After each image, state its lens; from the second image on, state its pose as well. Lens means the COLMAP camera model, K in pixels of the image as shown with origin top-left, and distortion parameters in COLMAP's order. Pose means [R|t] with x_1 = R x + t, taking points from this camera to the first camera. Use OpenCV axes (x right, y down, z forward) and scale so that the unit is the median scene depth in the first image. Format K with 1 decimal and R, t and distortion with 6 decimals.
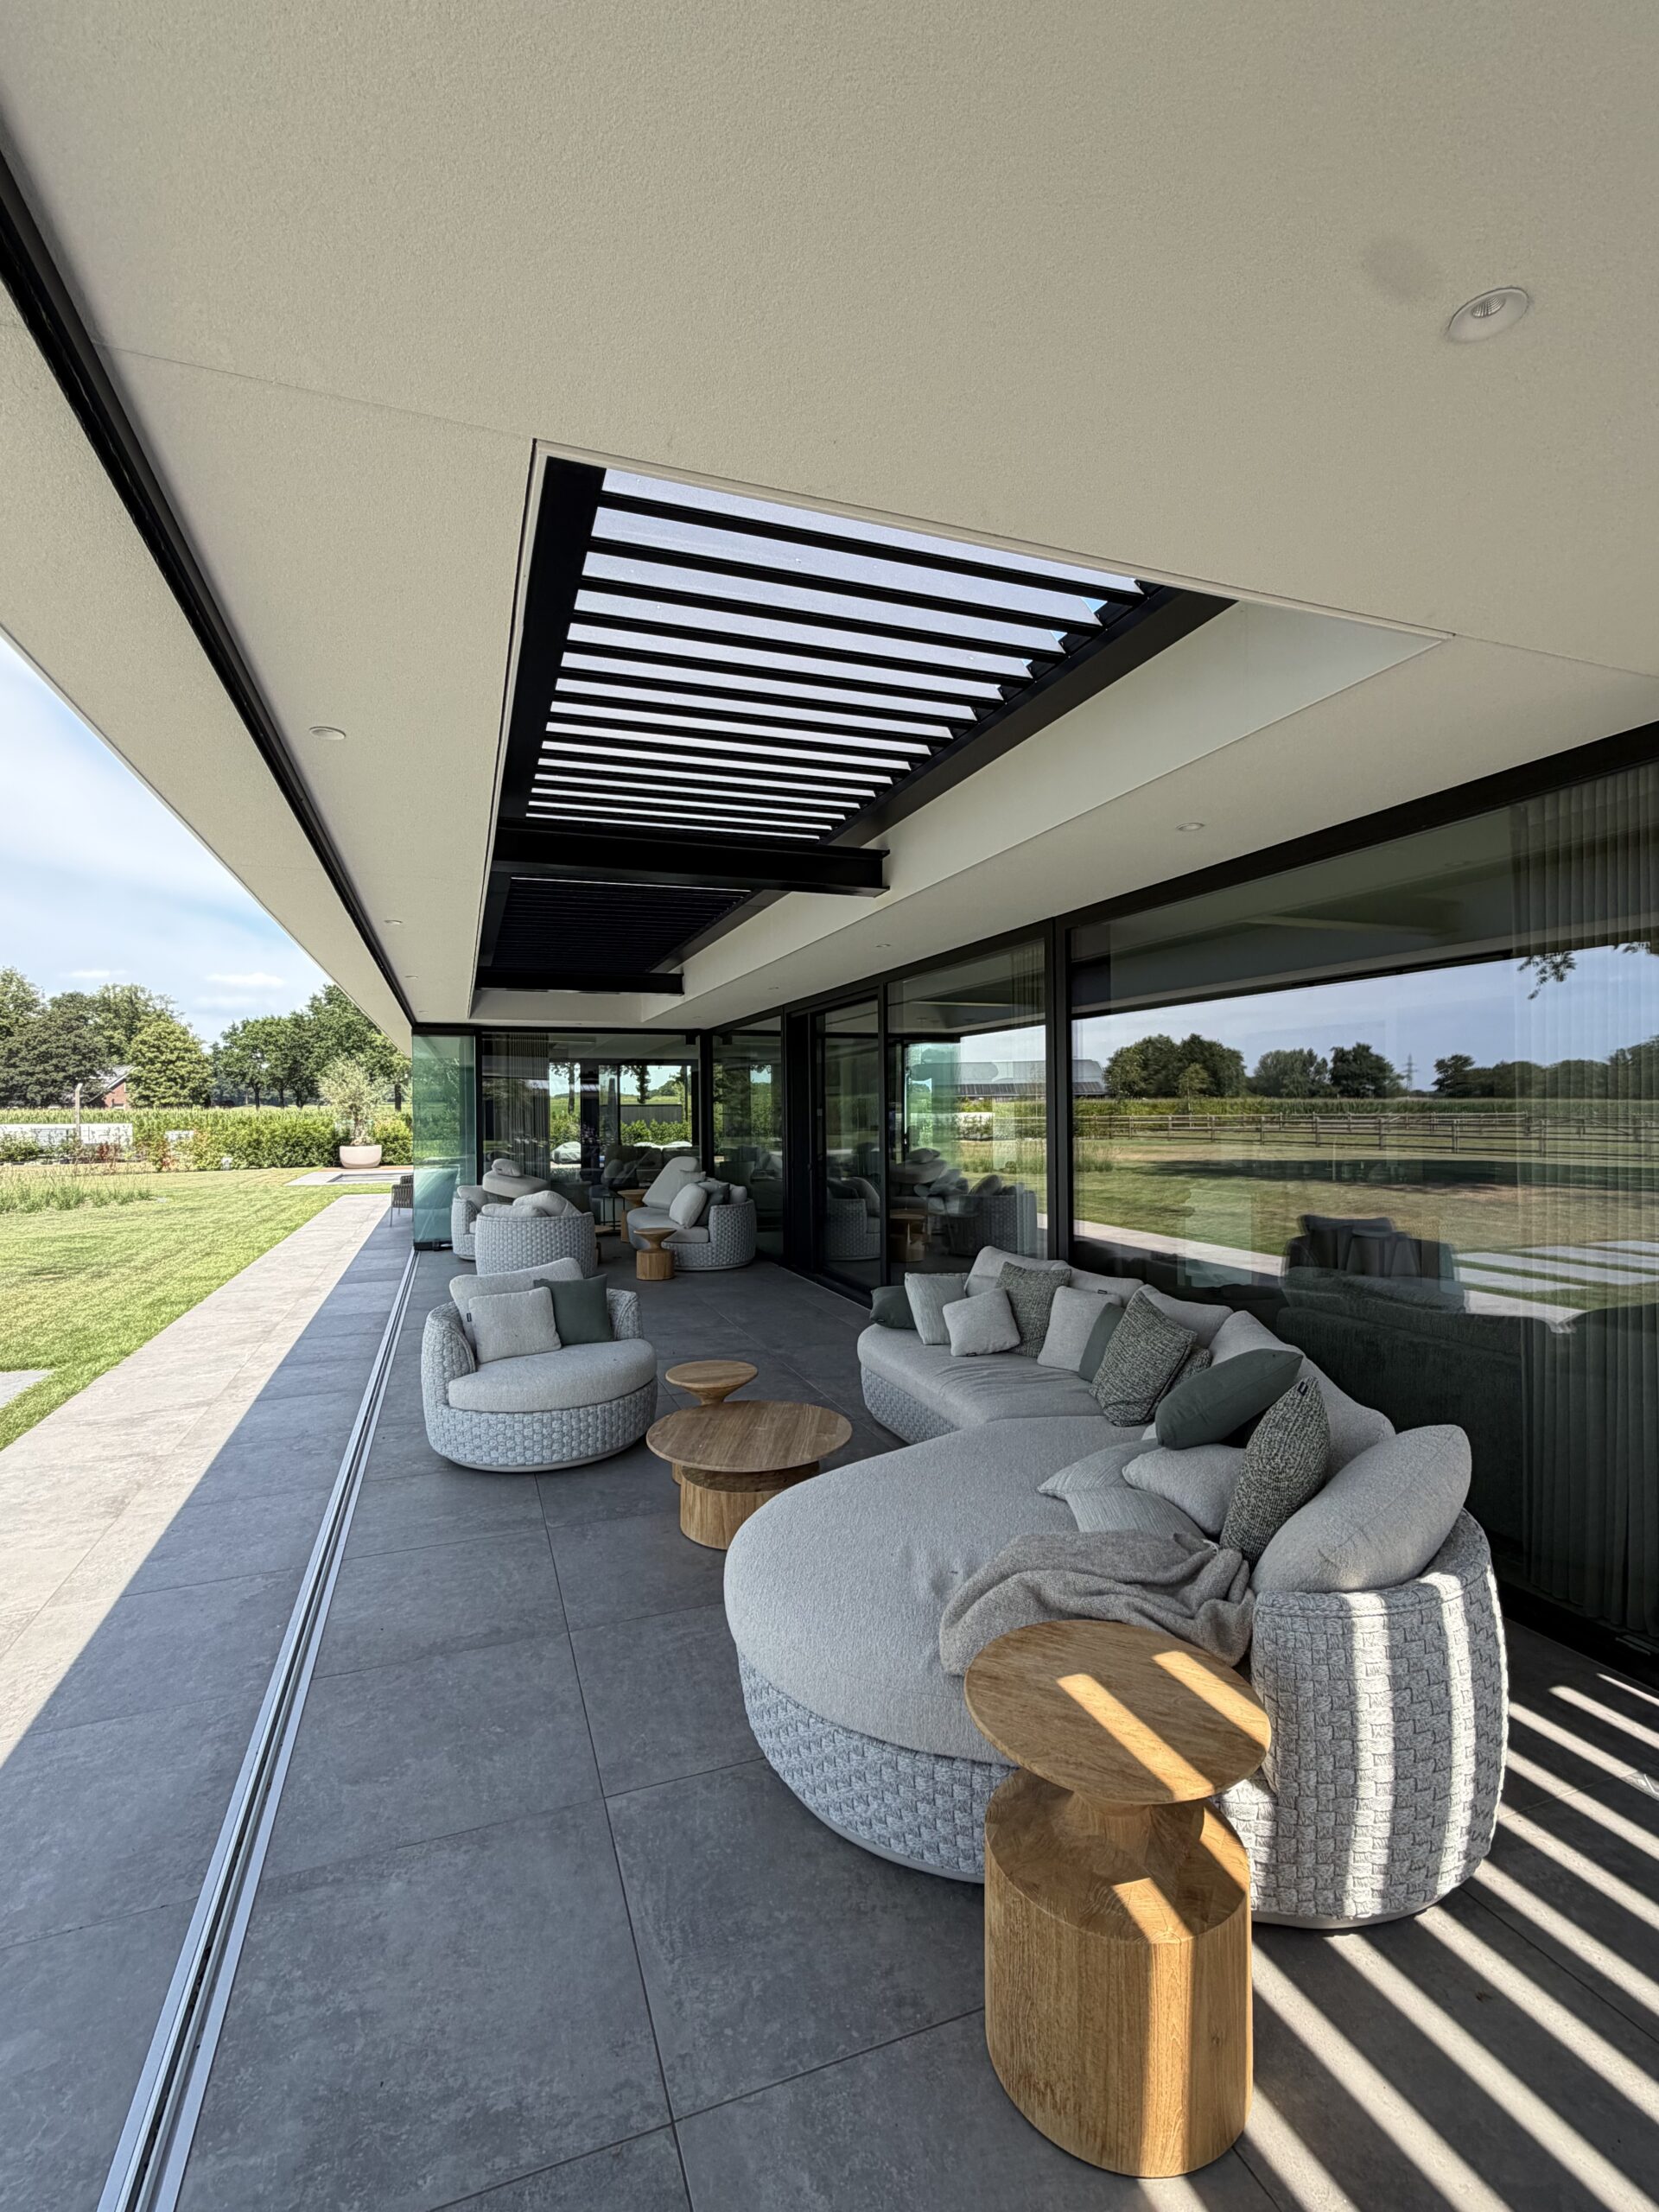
lens RADIAL K [[998.7, 0, 829.5], [0, 998.7, 1106.0], [0, 0, 1]] dist [0.000045, -0.000003]
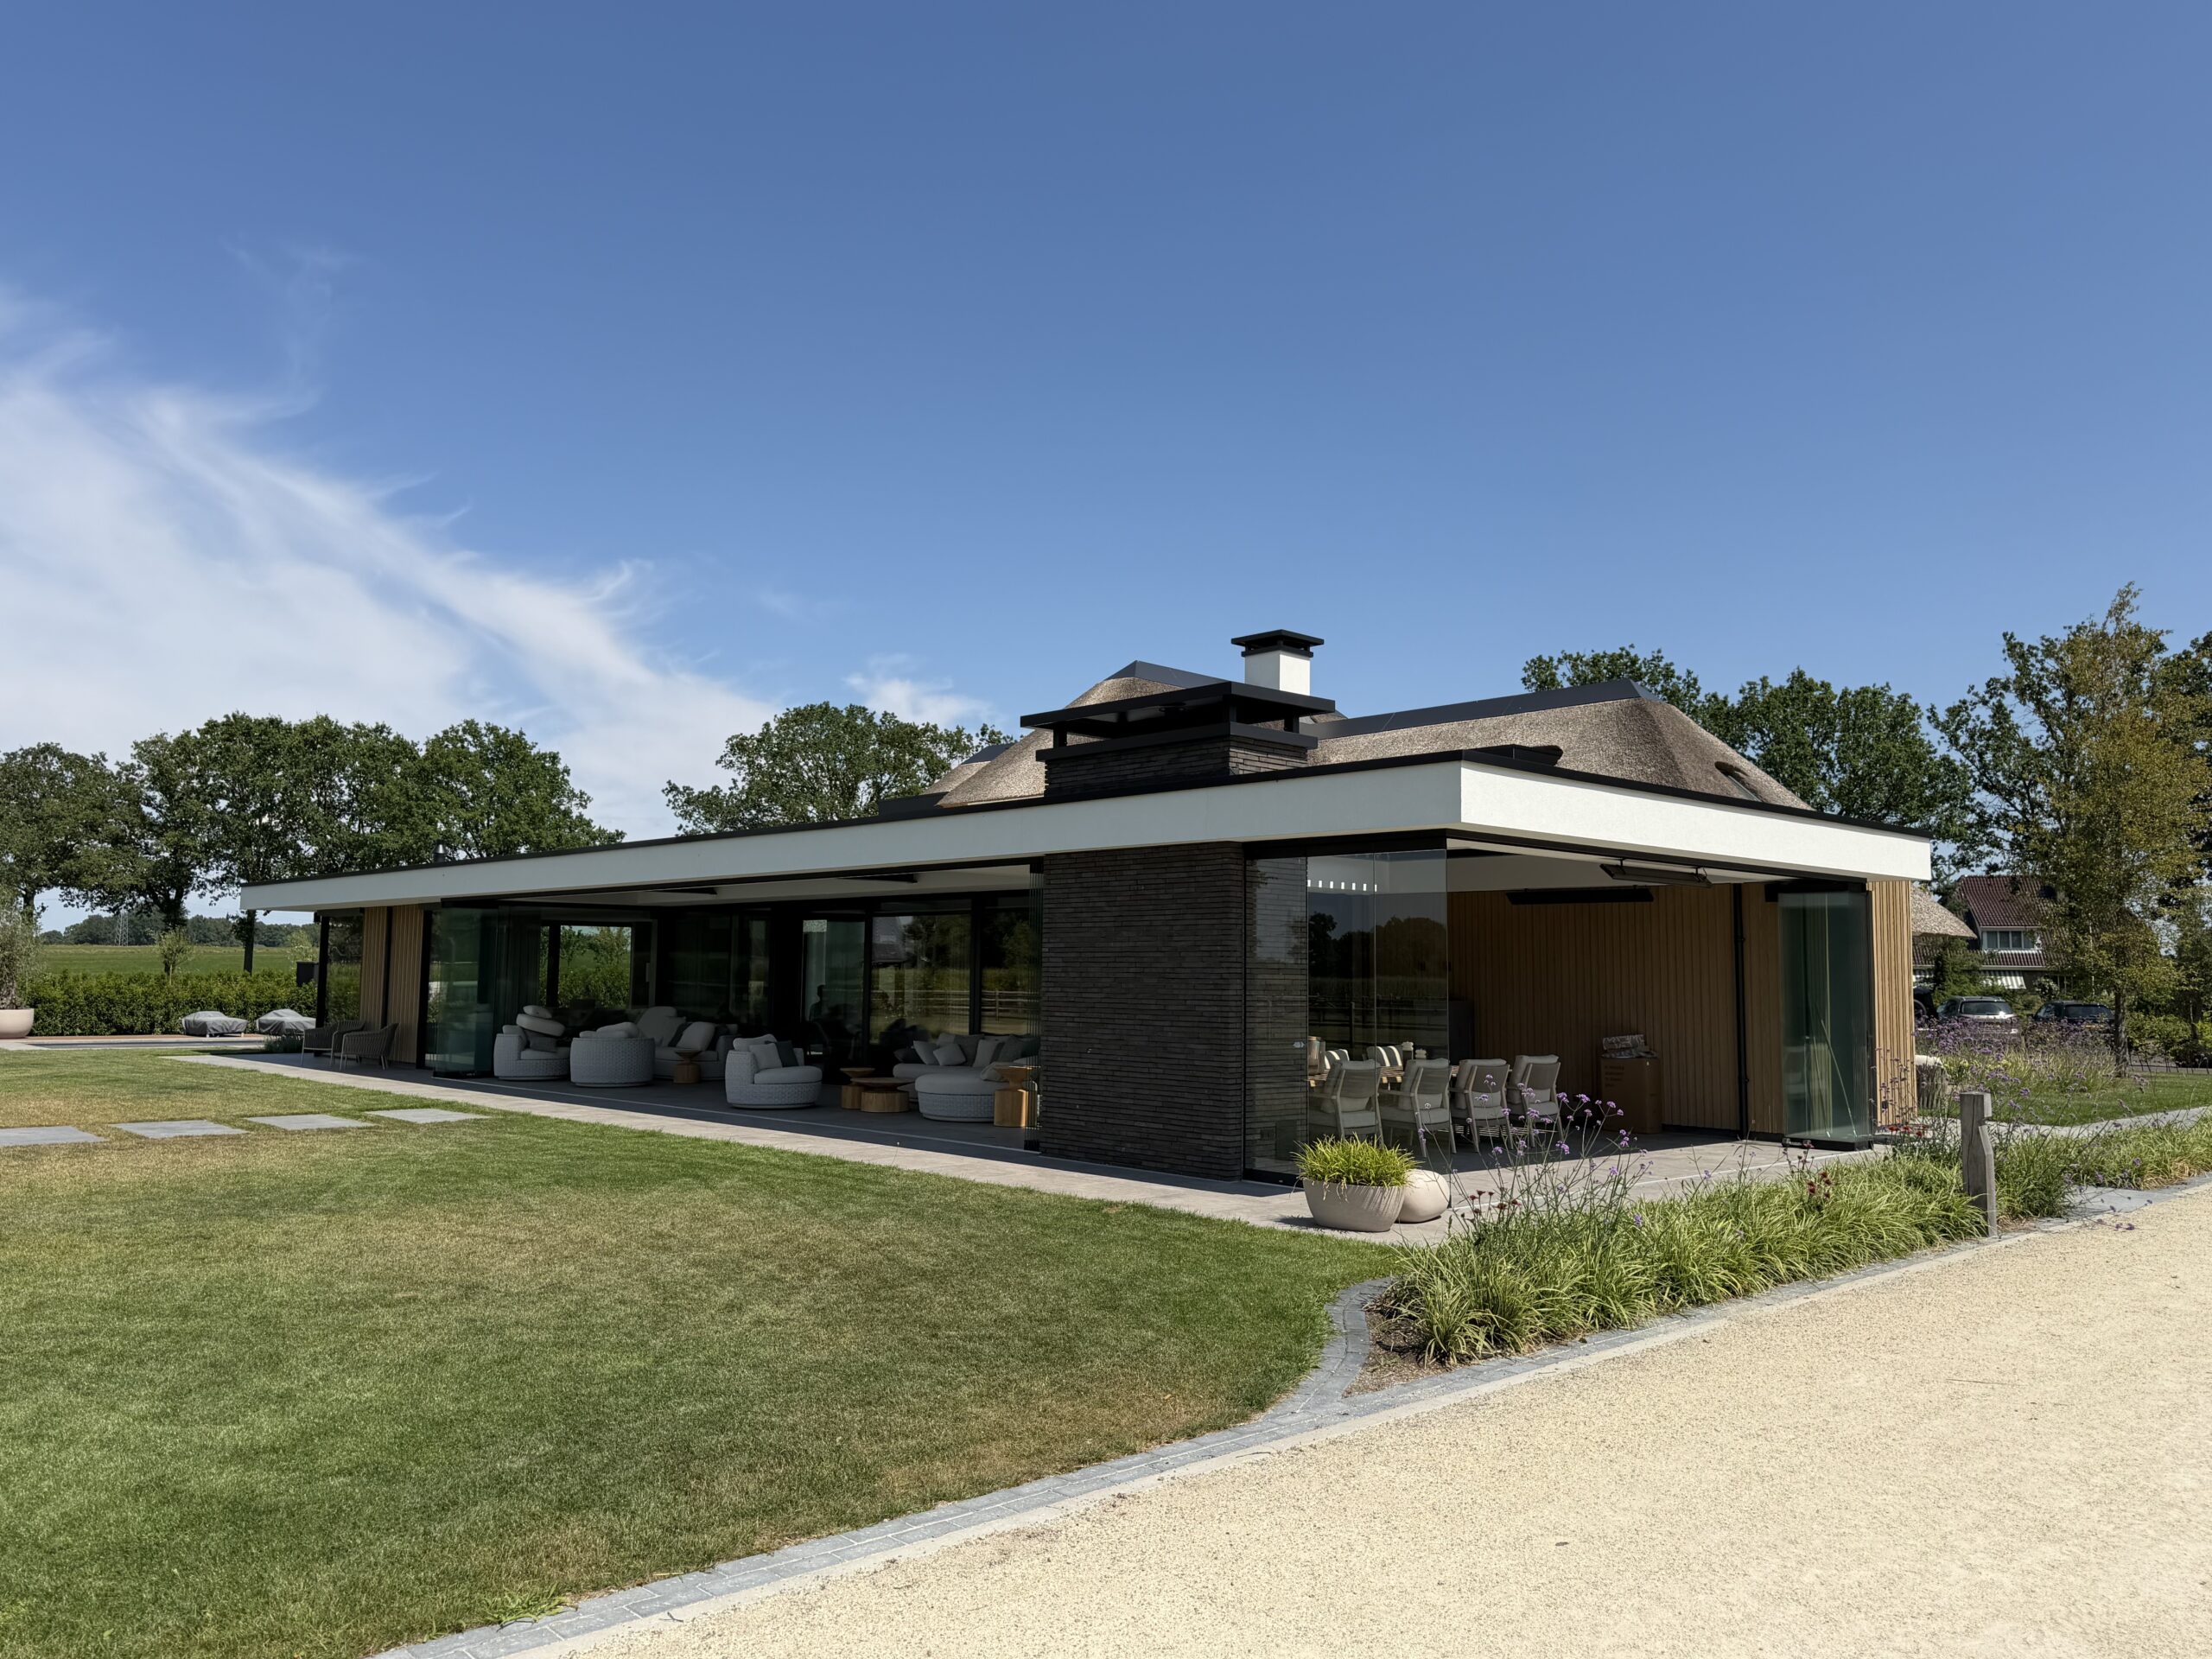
lens RADIAL K [[1620.3, 0, 1106.0], [0, 1620.3, 829.5], [0, 0, 1]] dist [-0.000932, -0.000804]
pose [[0.920760, 0.053044, 0.386507, -0.426388], [-0.018066, 0.995448, -0.093577, 0.008852], [-0.389711, 0.079179, 0.917527, -1.146541]]
